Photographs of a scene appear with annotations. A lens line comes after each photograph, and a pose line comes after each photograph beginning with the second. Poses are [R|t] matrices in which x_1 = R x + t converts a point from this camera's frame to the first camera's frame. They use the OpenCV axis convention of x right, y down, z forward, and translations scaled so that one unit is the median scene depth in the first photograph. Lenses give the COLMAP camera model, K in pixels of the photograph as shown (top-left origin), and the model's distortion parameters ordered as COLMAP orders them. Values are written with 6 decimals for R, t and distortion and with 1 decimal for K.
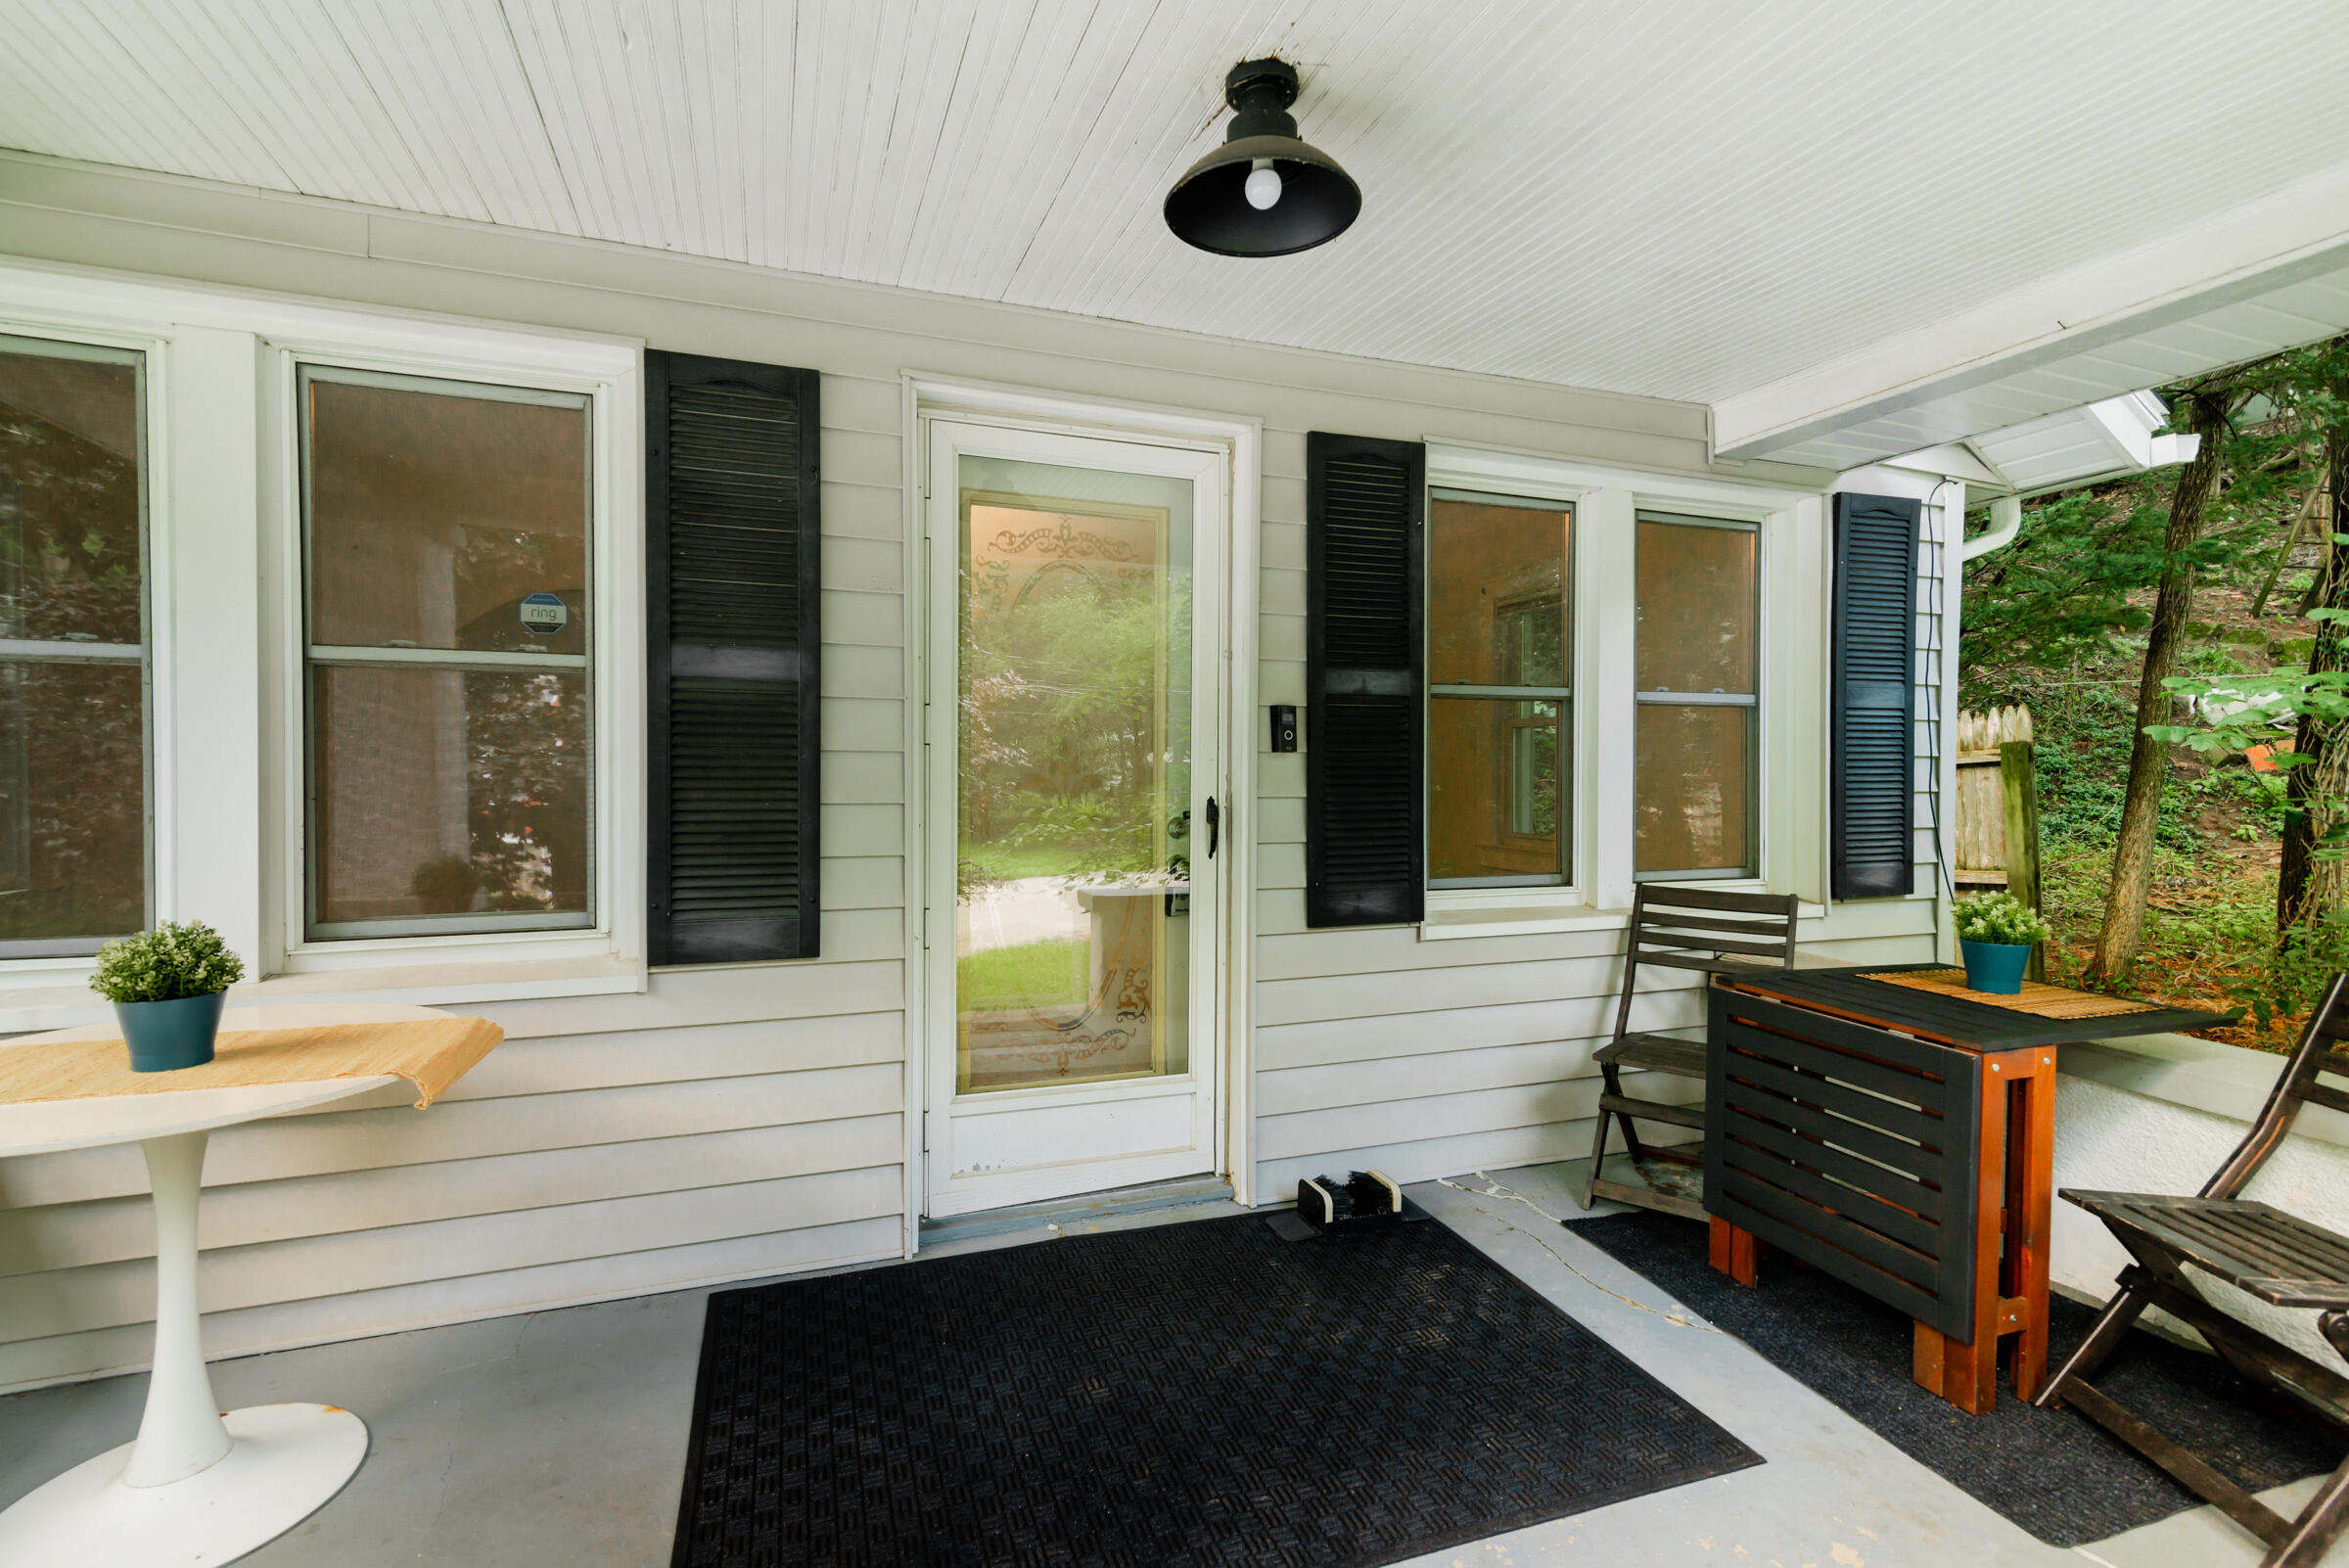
lens RADIAL K [[1112.1, 0, 1174.5], [0, 1112.1, 784.0], [0, 0, 1]] dist [0.017192, 0.000215]
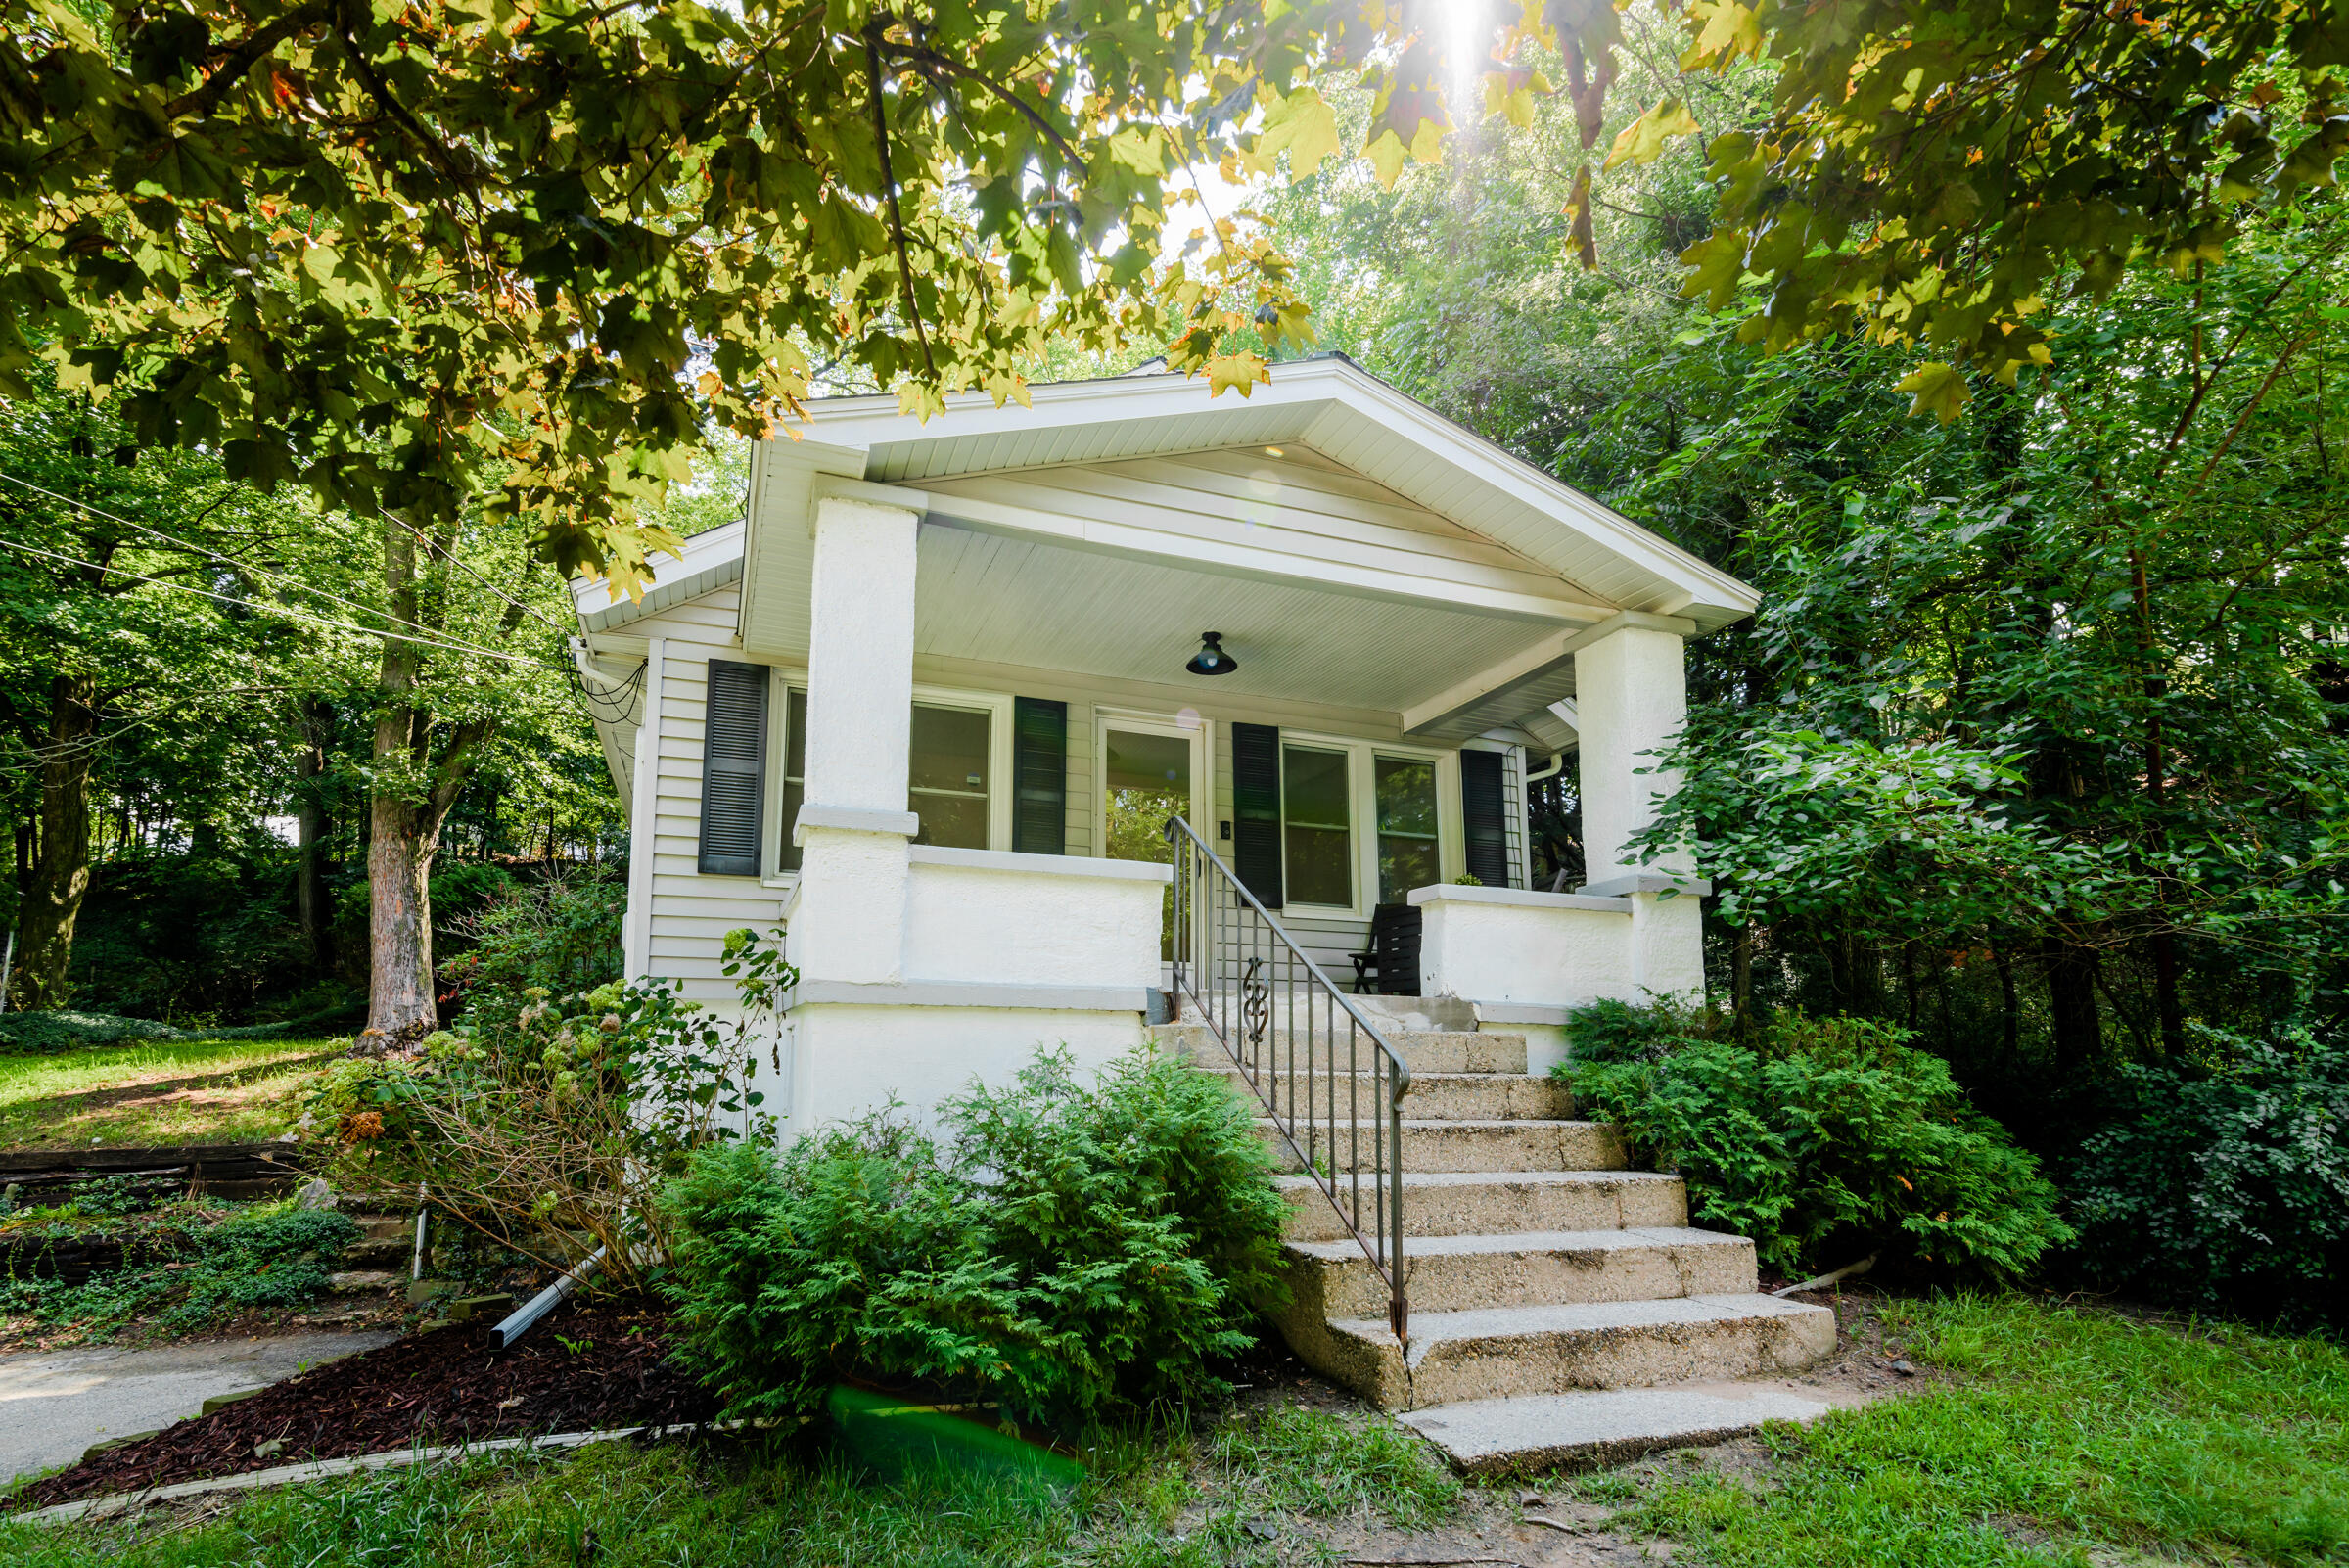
lens RADIAL K [[1143.1, 0, 1130.8], [0, 1143.1, 826.3], [0, 0, 1]] dist [0.012858, 0.000627]
pose [[0.999885, 0.005073, -0.014309, -0.091369], [-0.008079, 0.975785, -0.218584, 0.563943], [0.012854, 0.218674, 0.975713, -1.731135]]
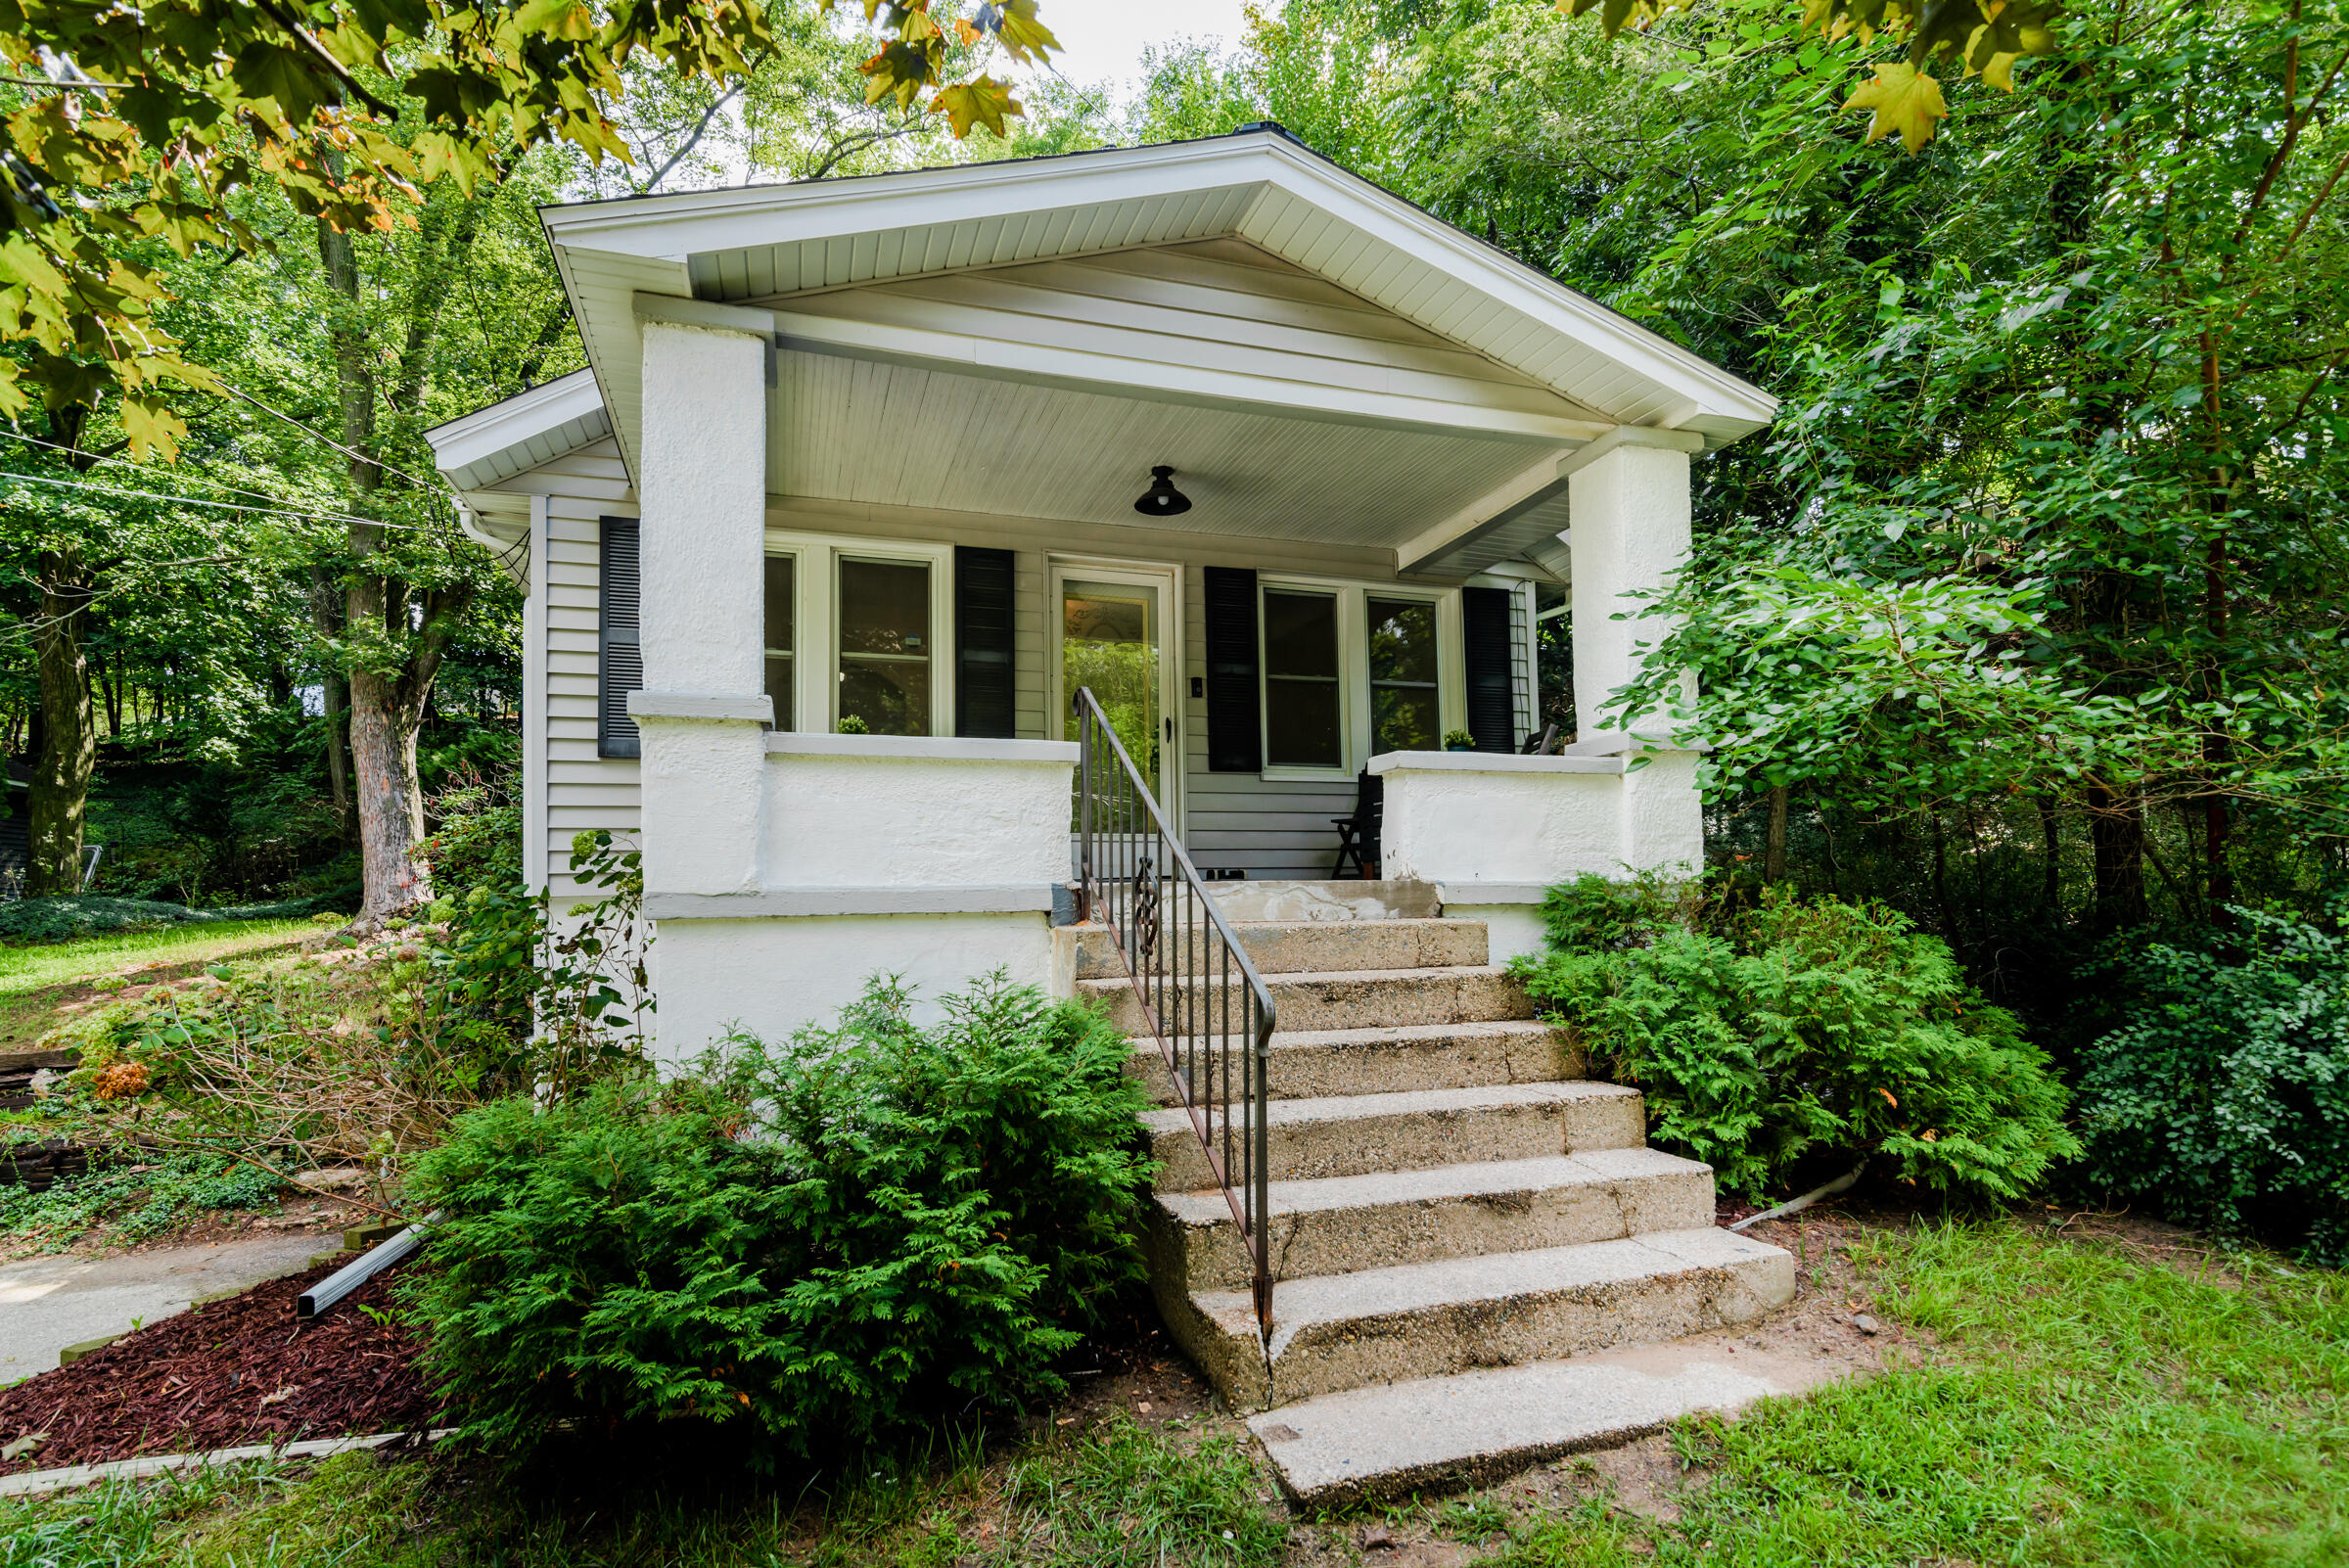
lens RADIAL K [[1165.7, 0, 1174.5], [0, 1165.7, 784.0], [0, 0, 1]] dist [0.001847, 0.000683]
pose [[0.999400, -0.024623, -0.024358, 0.111423], [0.021519, 0.992493, -0.120394, 0.482687], [0.027139, 0.119797, 0.992427, -1.541814]]
